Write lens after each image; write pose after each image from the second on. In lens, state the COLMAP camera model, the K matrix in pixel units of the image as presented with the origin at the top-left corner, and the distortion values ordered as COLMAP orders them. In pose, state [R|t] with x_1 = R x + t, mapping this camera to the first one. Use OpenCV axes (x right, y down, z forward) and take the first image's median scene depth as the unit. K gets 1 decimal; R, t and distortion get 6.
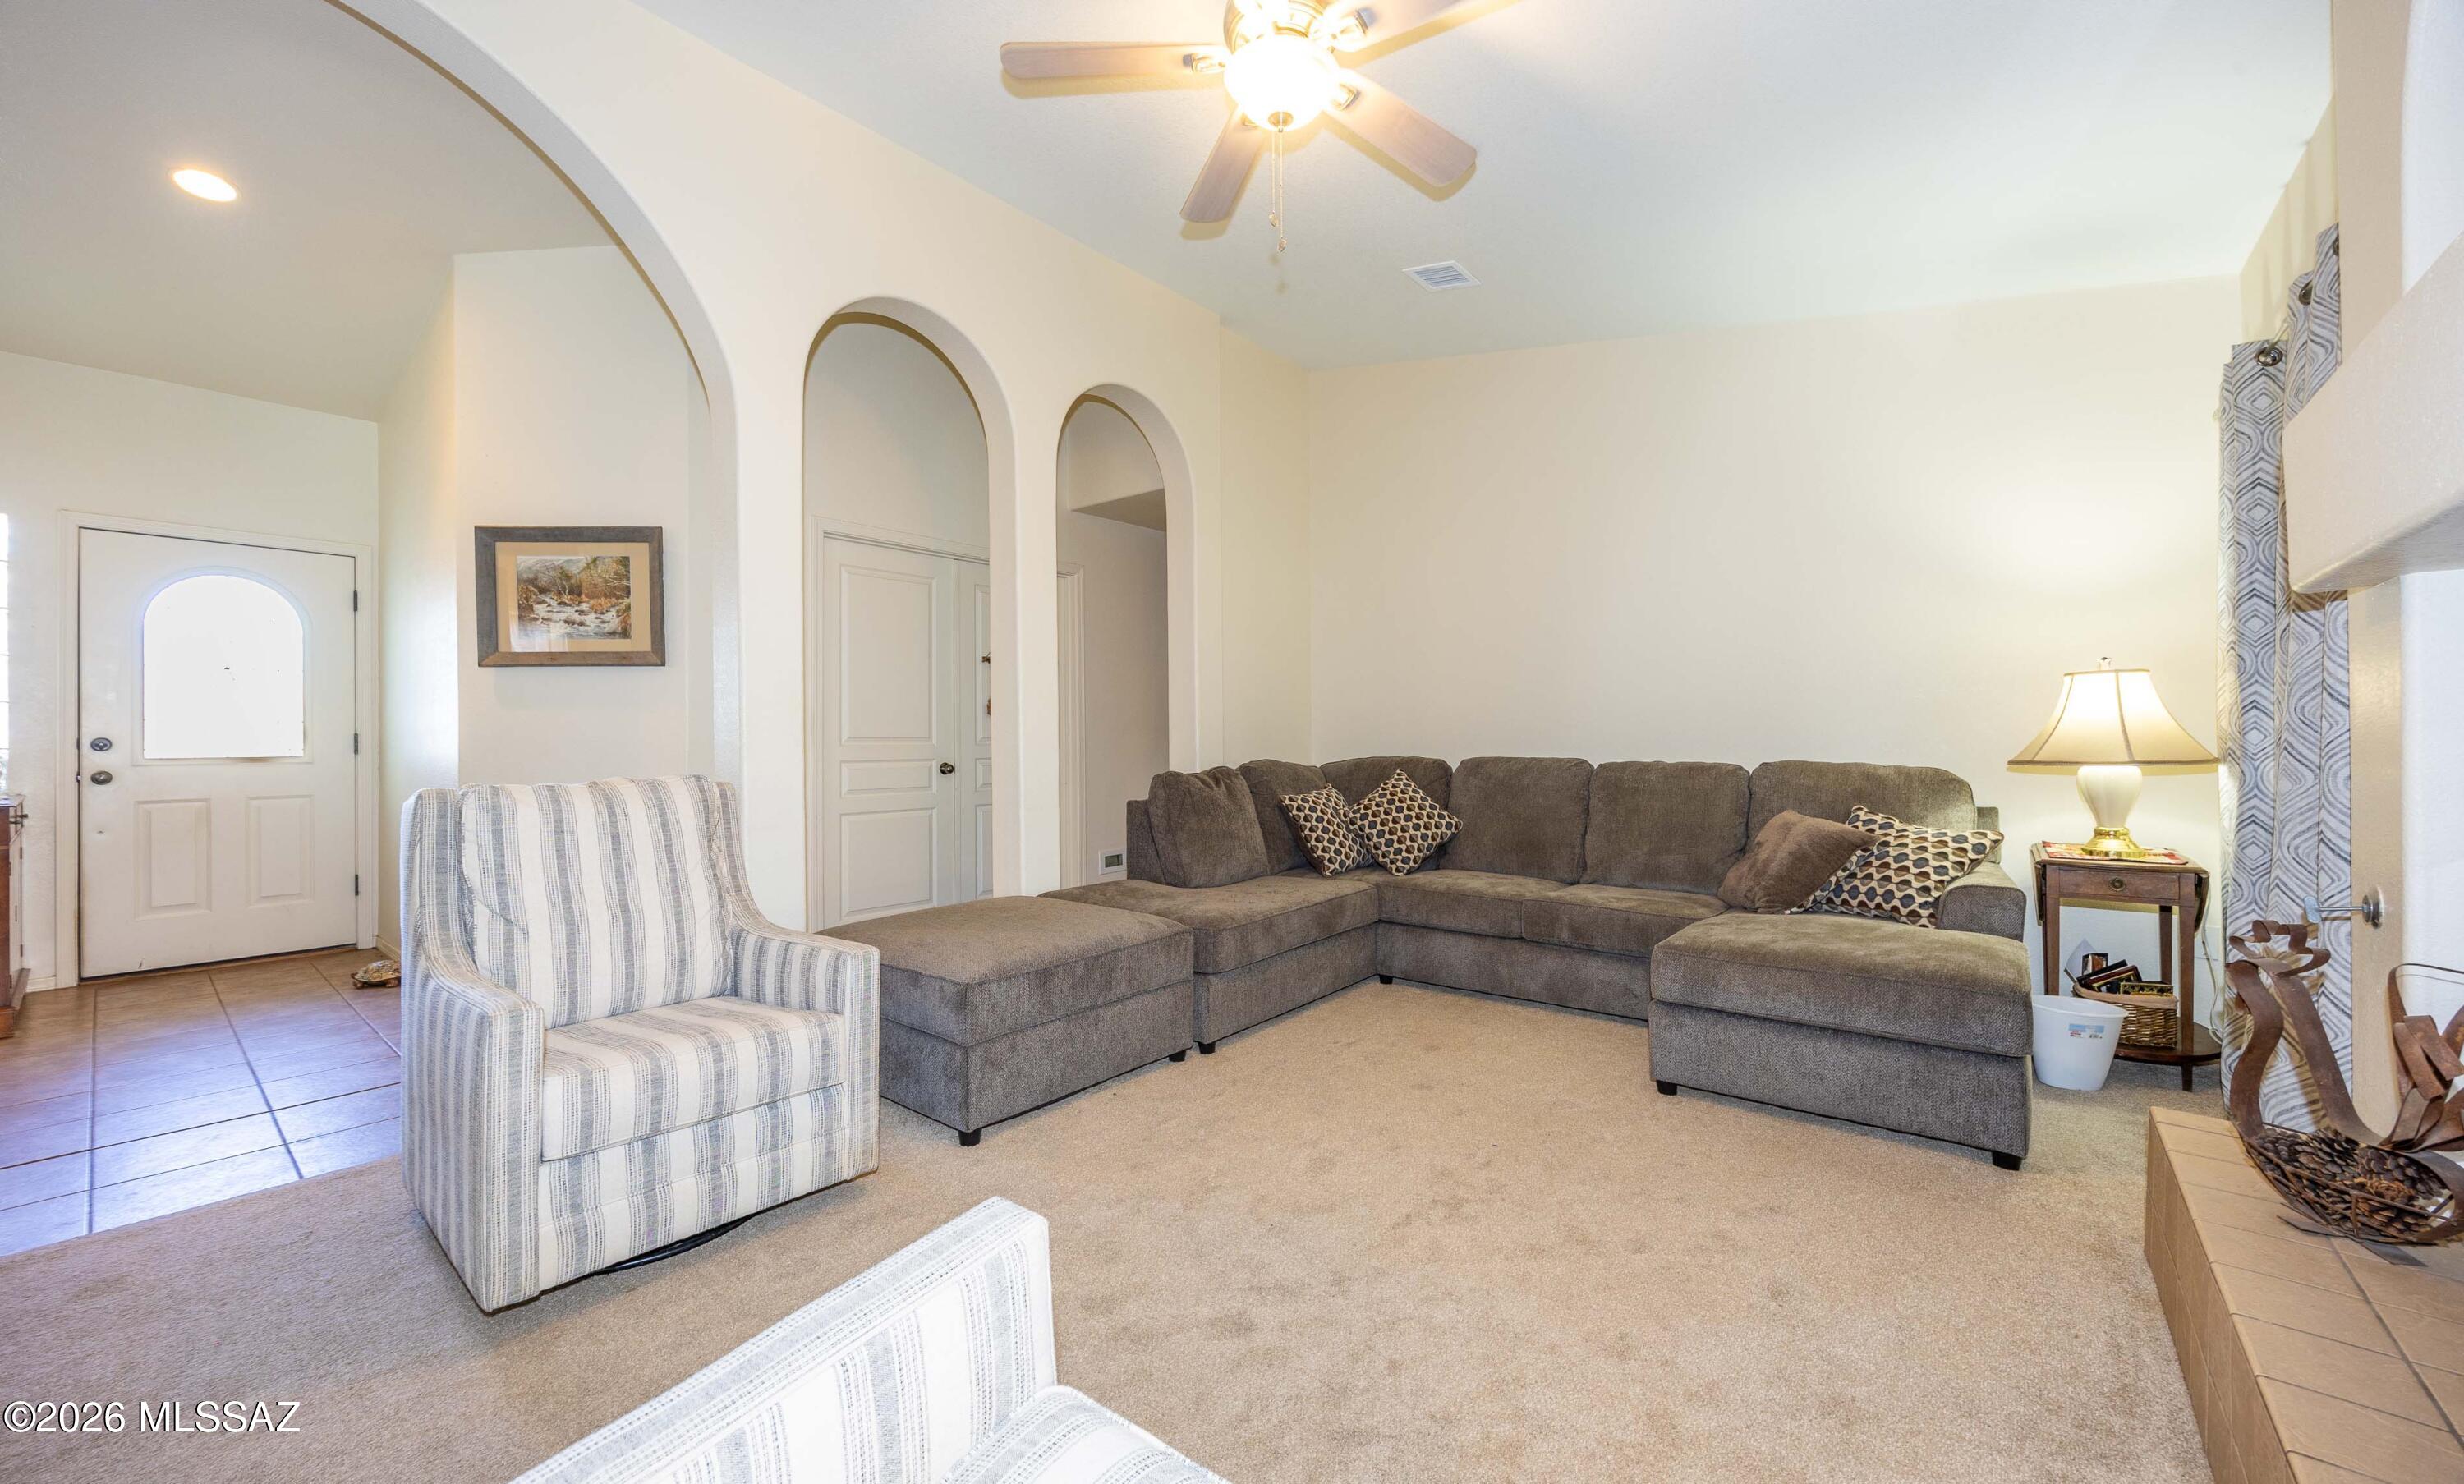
lens RADIAL K [[934.0, 0, 1229.8], [0, 934.0, 735.9], [0, 0, 1]] dist [-0.001165, 0.000359]
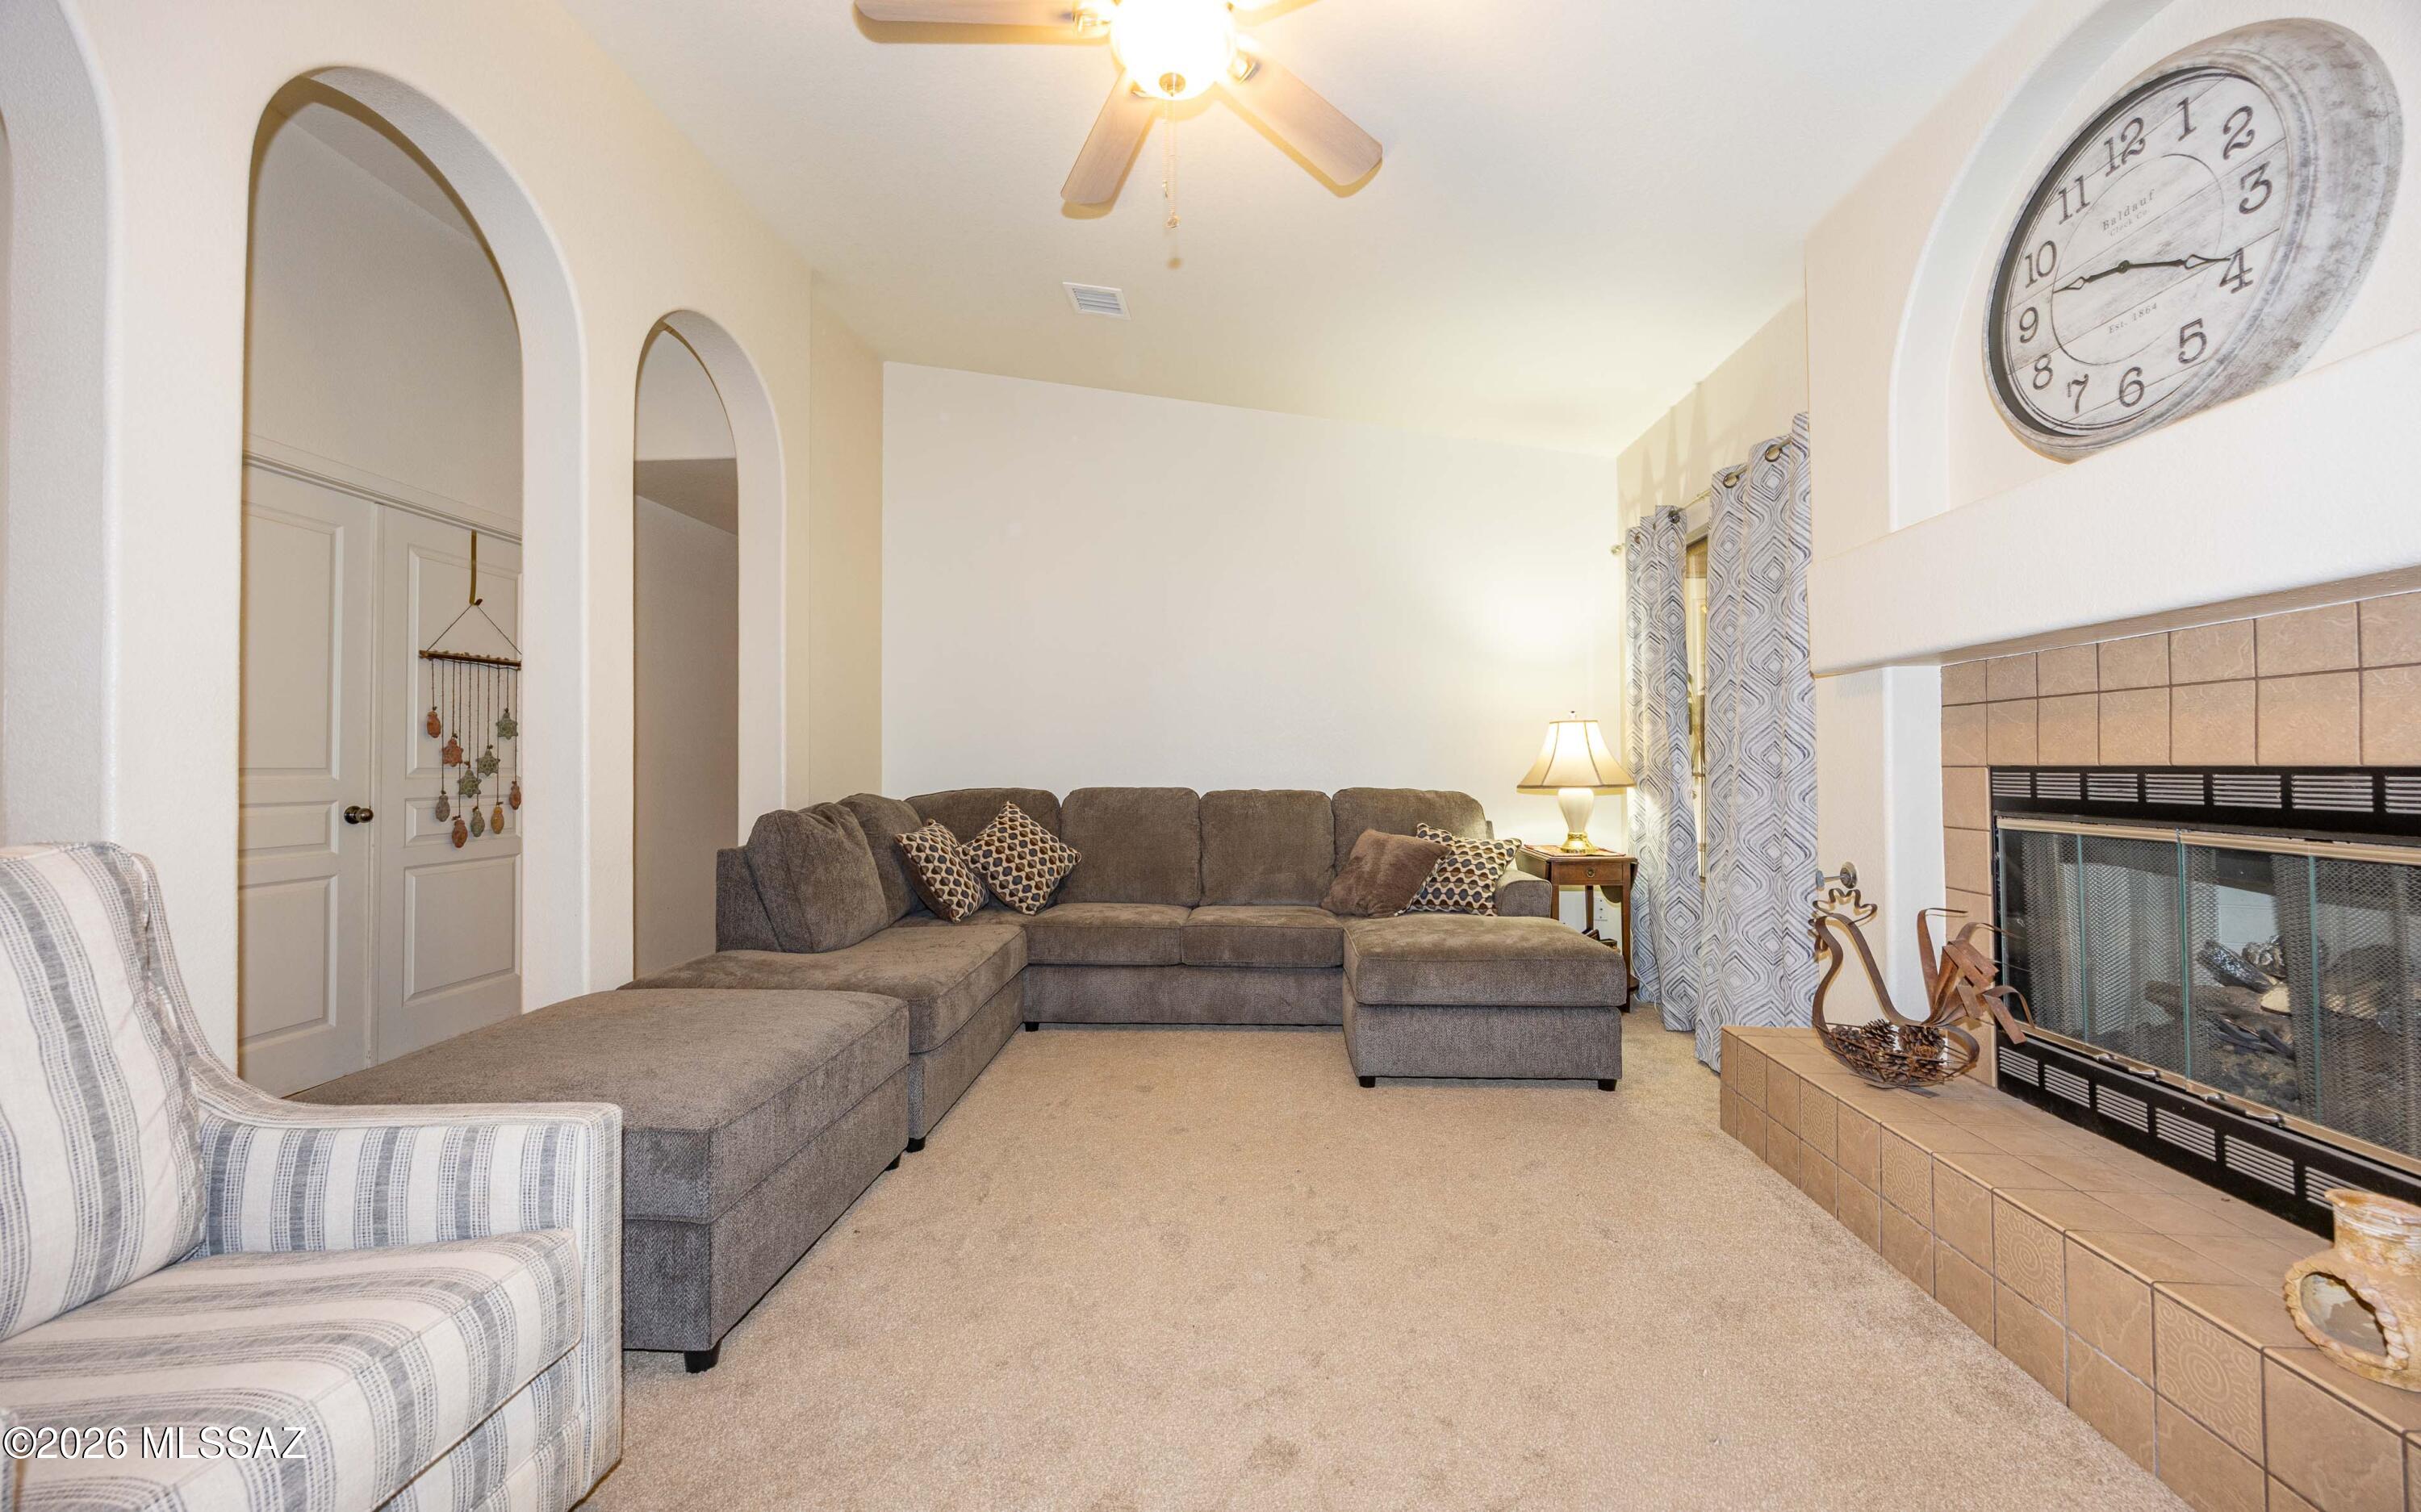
lens RADIAL K [[916.6, 0, 1212.4], [0, 916.6, 752.1], [0, 0, 1]] dist [-0.001464, 0.000268]
pose [[0.813846, 0.010275, 0.580990, -0.309120], [-0.001117, 0.999869, -0.016117, -0.000035], [-0.581080, 0.012468, 0.813751, 0.197786]]
